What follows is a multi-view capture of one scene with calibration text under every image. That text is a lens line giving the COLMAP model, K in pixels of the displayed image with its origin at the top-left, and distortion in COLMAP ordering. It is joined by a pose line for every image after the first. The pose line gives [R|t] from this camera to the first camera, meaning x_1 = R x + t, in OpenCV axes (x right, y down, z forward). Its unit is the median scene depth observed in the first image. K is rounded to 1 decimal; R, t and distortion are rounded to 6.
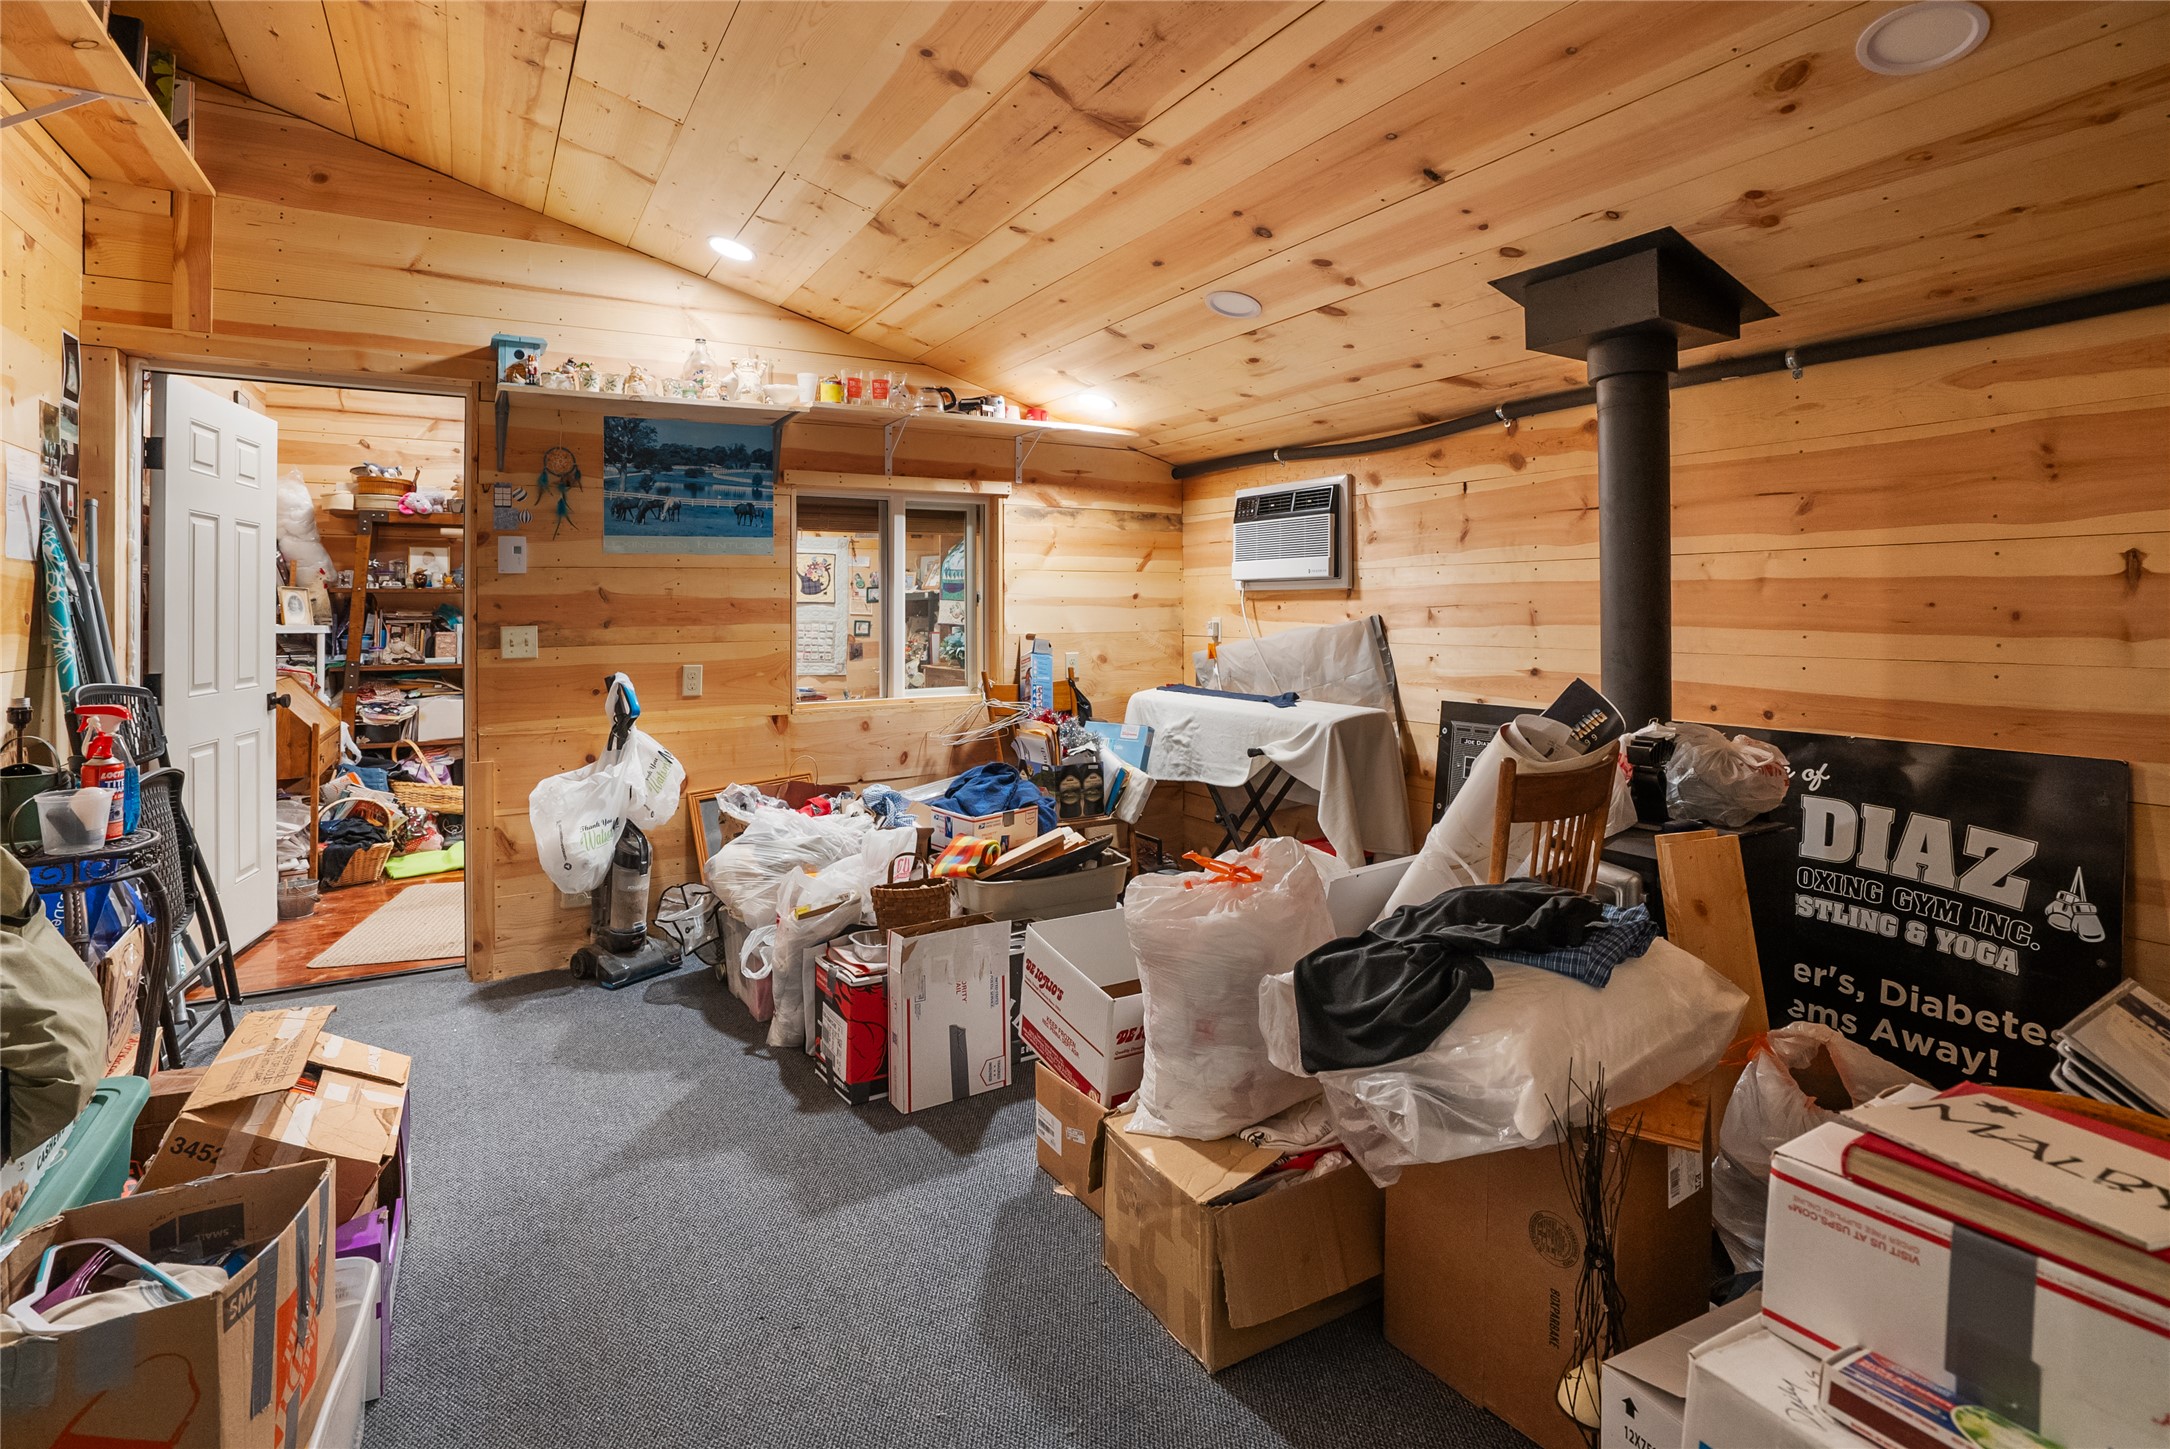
lens RADIAL K [[1005.2, 0, 1047.1], [0, 1005.2, 603.8], [0, 0, 1]] dist [-0.005198, -0.000300]
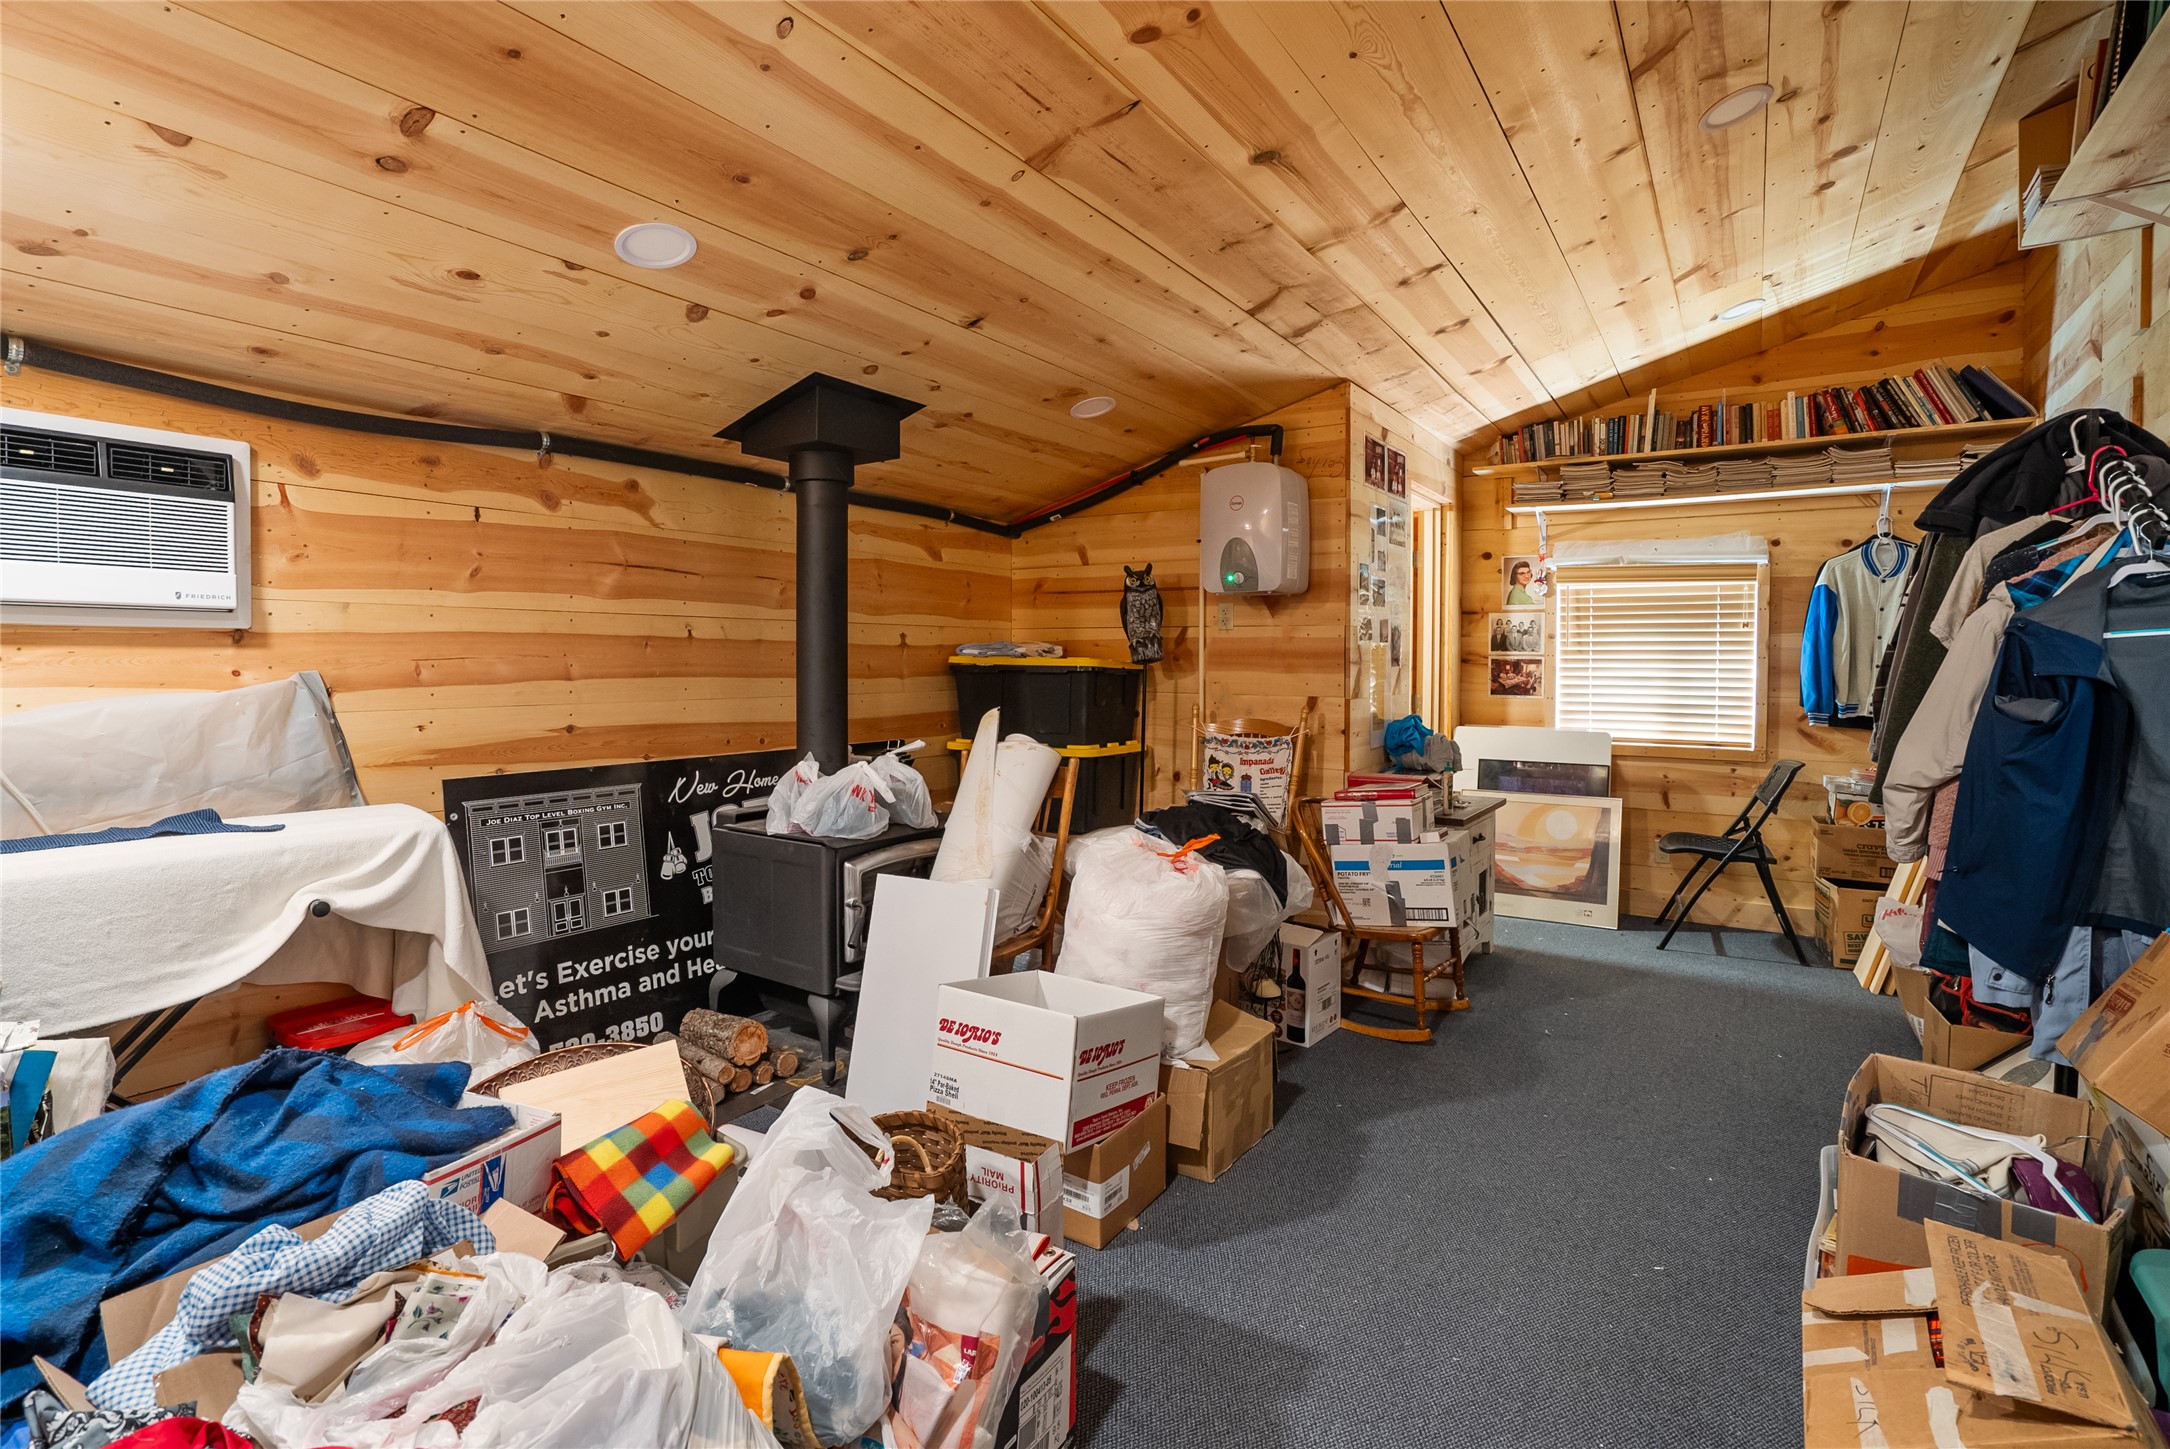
lens RADIAL K [[1005.2, 0, 1112.1], [0, 1005.2, 678.6], [0, 0, 1]] dist [-0.005198, -0.000300]
pose [[-0.427648, -0.013848, 0.903839, -0.577936], [-0.004989, 0.999904, 0.012960, 0.005566], [-0.903932, 0.001033, -0.427676, 0.938054]]
